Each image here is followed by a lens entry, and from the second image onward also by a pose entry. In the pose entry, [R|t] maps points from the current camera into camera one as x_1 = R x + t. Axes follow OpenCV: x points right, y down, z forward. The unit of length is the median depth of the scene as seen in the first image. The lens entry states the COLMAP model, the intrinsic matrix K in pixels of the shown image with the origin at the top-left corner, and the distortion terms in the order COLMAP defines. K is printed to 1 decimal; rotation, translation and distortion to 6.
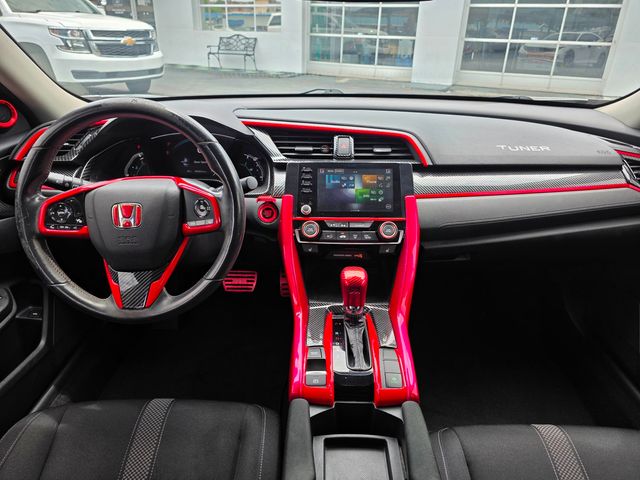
lens RADIAL K [[430.7, 0, 323.4], [0, 430.7, 240.1], [0, 0, 1]] dist [0.044749, -0.040121]
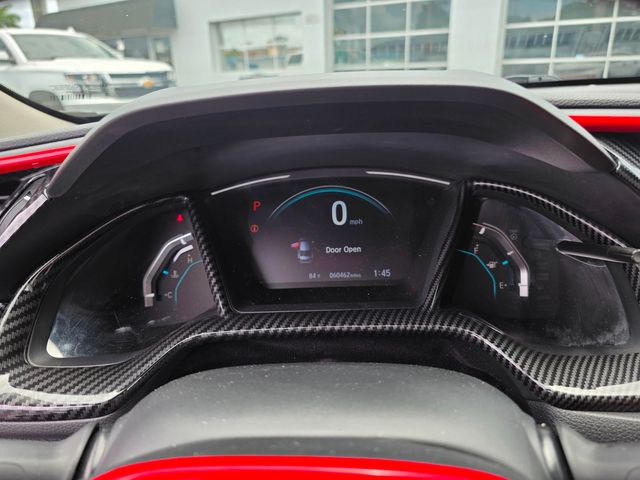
lens RADIAL K [[430.7, 0, 321.1], [0, 430.7, 243.3], [0, 0, 1]] dist [0.044749, -0.040121]
pose [[0.998122, -0.044171, -0.042444, -0.342208], [0.040827, 0.996221, -0.076662, -0.187975], [0.045670, 0.074785, 0.996153, 0.755797]]
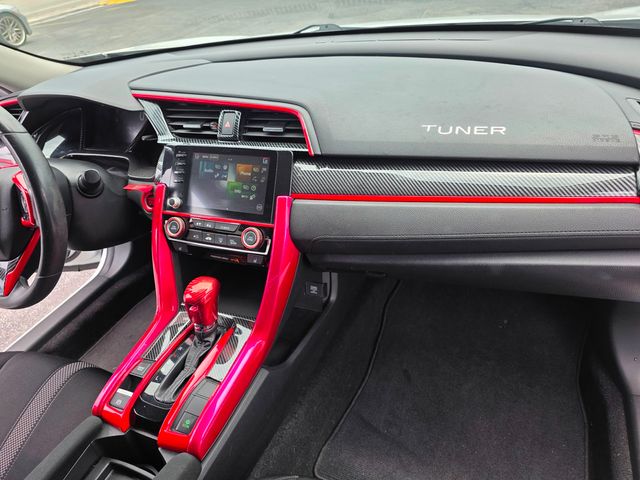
lens RADIAL K [[430.7, 0, 321.2], [0, 430.7, 244.7], [0, 0, 1]] dist [0.044749, -0.040121]
pose [[0.919296, 0.116391, -0.375963, 0.553124], [-0.041278, 0.978516, 0.201997, -0.172020], [0.391396, -0.170176, 0.904350, 0.304223]]
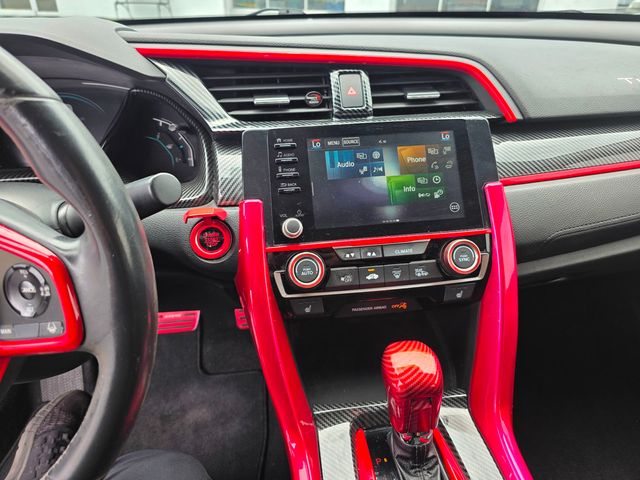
lens RADIAL K [[430.7, 0, 322.6], [0, 430.7, 228.9], [0, 0, 1]] dist [0.044749, -0.040121]
pose [[0.987727, -0.089272, 0.128161, -0.066966], [0.080508, 0.994149, 0.072017, -0.099105], [-0.133841, -0.060815, 0.989135, 0.507614]]
